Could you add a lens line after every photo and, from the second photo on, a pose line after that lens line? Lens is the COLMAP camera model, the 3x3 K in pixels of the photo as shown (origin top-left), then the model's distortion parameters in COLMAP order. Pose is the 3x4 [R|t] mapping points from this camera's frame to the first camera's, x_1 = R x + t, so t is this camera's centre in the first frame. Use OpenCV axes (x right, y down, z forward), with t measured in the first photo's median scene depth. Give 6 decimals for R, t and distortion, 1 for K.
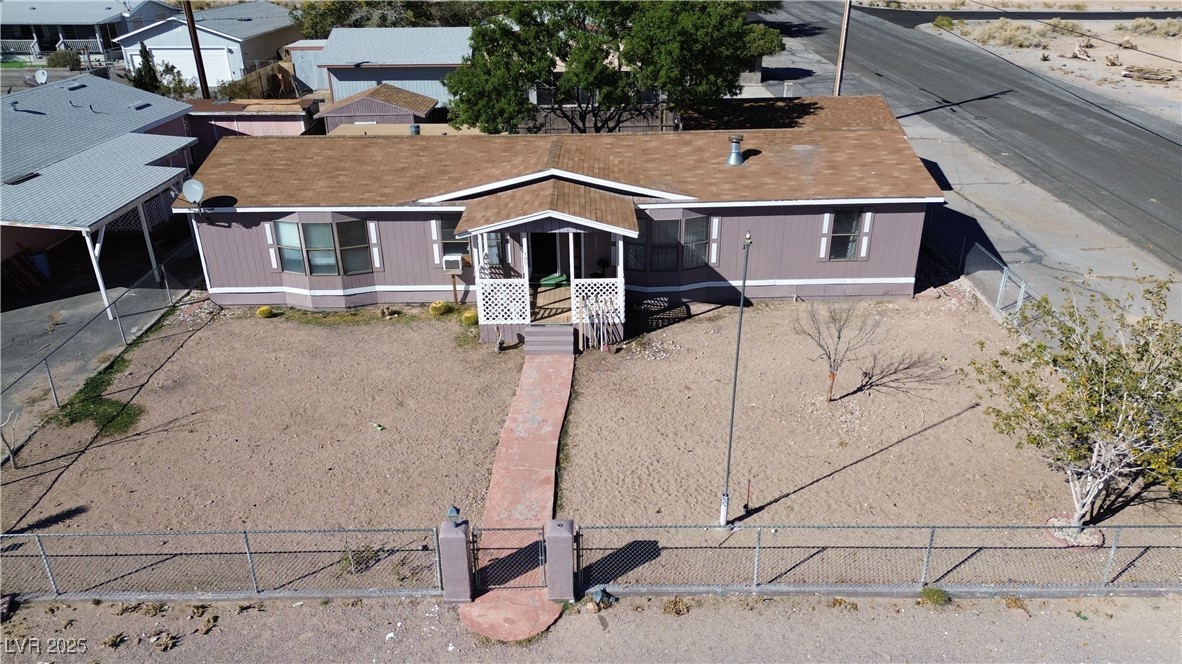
lens RADIAL K [[829.1, 0, 592.9], [0, 829.1, 335.1], [0, 0, 1]] dist [0.077843, -0.075130]
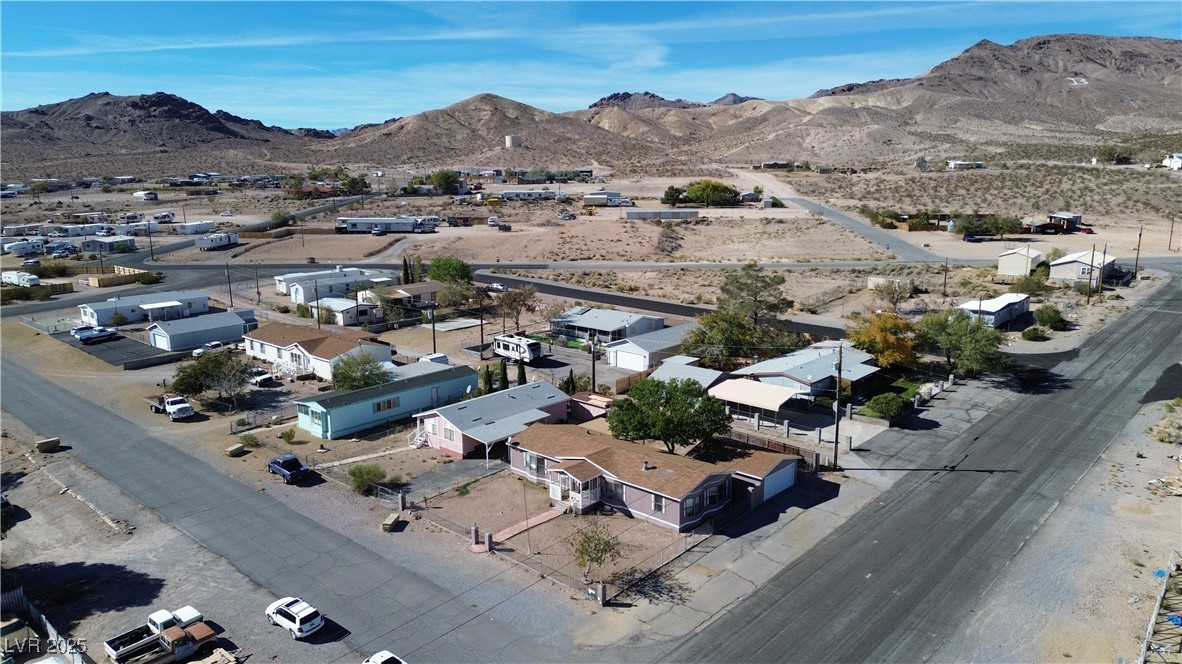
lens RADIAL K [[829.1, 0, 592.9], [0, 829.1, 335.1], [0, 0, 1]] dist [0.077843, -0.075130]
pose [[0.731866, 0.144874, -0.665870, 2.021763], [-0.289323, 0.950757, -0.111141, -0.295737], [0.616979, 0.273992, 0.737743, -1.476530]]
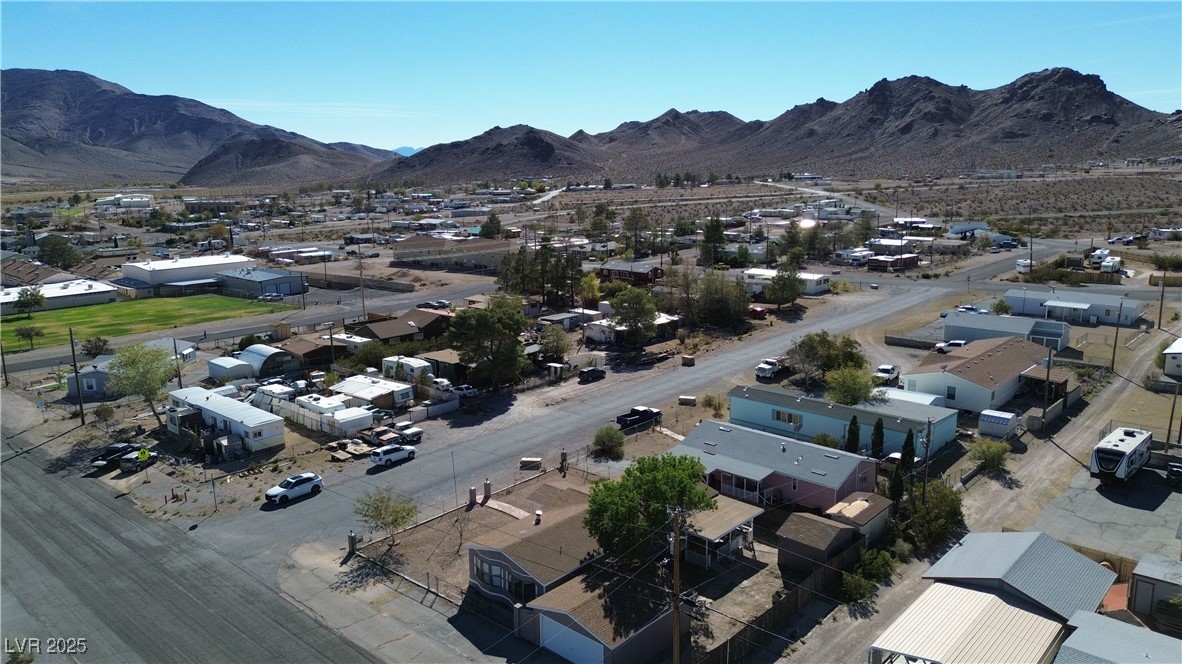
lens RADIAL K [[829.1, 0, 592.9], [0, 829.1, 335.1], [0, 0, 1]] dist [0.077843, -0.075130]
pose [[-0.683719, 0.170004, -0.709667, 1.820977], [-0.293637, 0.826191, 0.480818, -2.015136], [0.668061, 0.537128, -0.514963, 2.204716]]
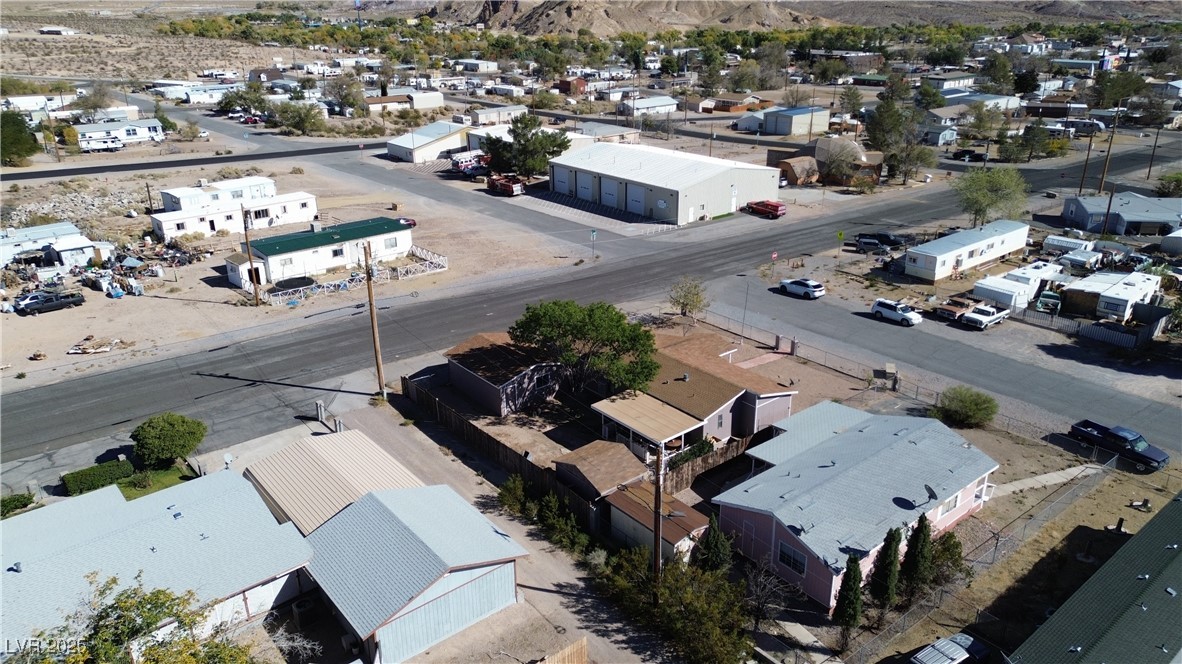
lens RADIAL K [[829.1, 0, 592.9], [0, 829.1, 335.1], [0, 0, 1]] dist [0.077843, -0.075130]
pose [[-0.623220, -0.280068, 0.730177, -1.920100], [0.347476, 0.737285, 0.579372, -1.982693], [-0.700612, 0.614795, -0.362173, 2.243428]]
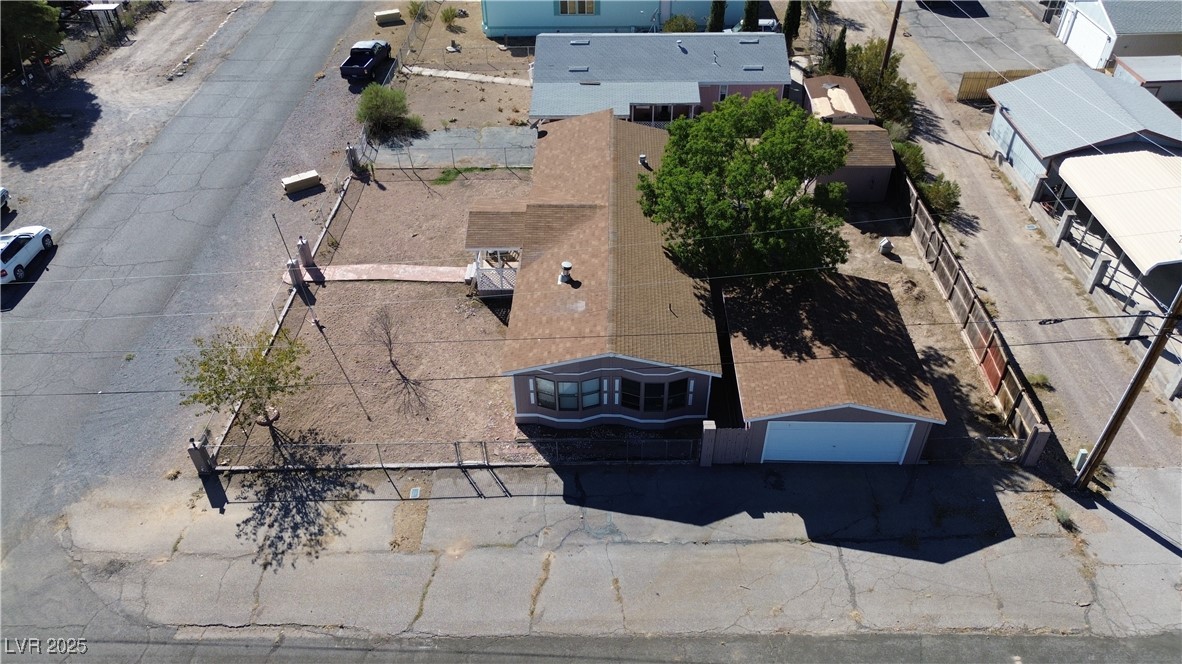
lens RADIAL K [[829.1, 0, 592.9], [0, 829.1, 335.1], [0, 0, 1]] dist [0.077843, -0.075130]
pose [[-0.033562, 0.646106, -0.762510, 1.391662], [-0.413428, 0.685628, 0.599158, -1.072368], [0.909918, 0.335352, 0.244107, 0.771147]]
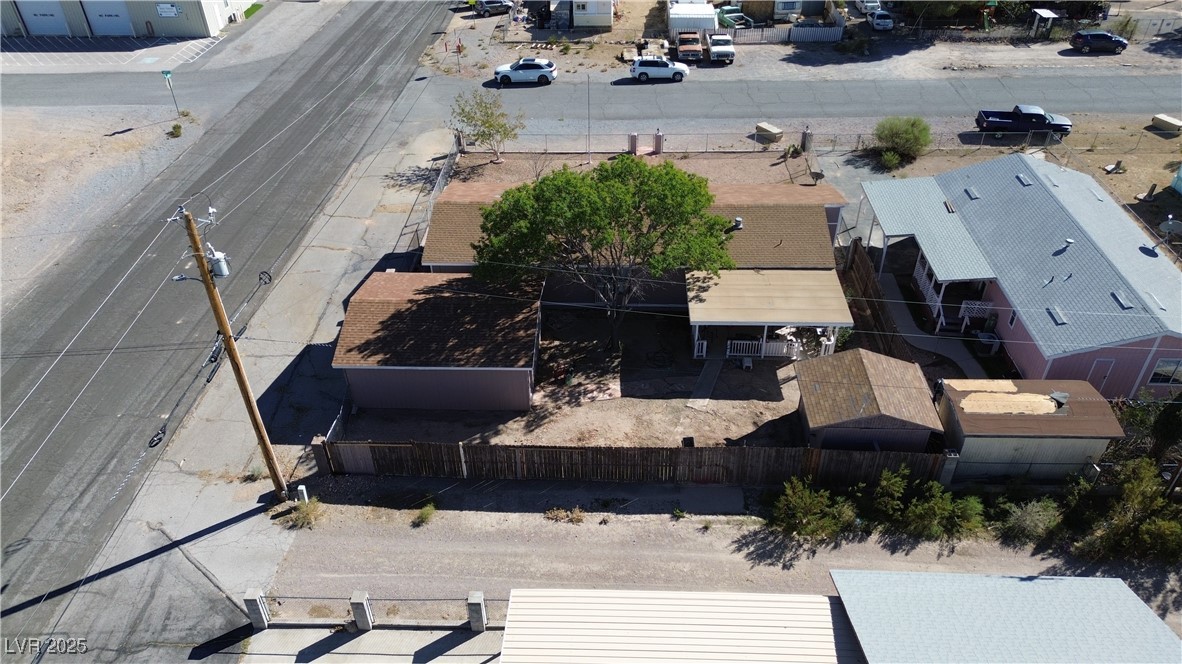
lens RADIAL K [[829.1, 0, 592.9], [0, 829.1, 335.1], [0, 0, 1]] dist [0.077843, -0.075130]
pose [[-0.998486, -0.012573, 0.053555, -0.040007], [0.041609, 0.464233, 0.884735, -1.748608], [-0.035986, 0.885624, -0.463006, 2.222201]]
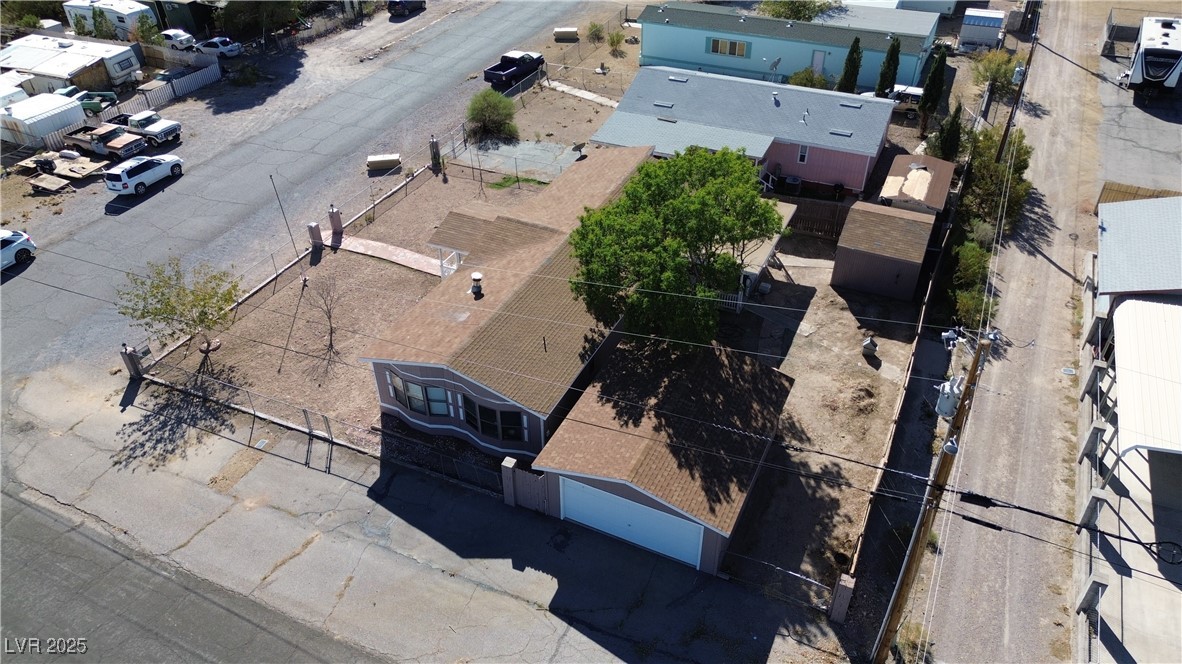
lens RADIAL K [[829.1, 0, 592.9], [0, 829.1, 335.1], [0, 0, 1]] dist [0.077843, -0.075130]
pose [[-0.437890, 0.556155, -0.706359, 1.213039], [-0.367914, 0.606031, 0.705241, -1.326582], [0.820299, 0.568698, -0.060758, 1.374218]]
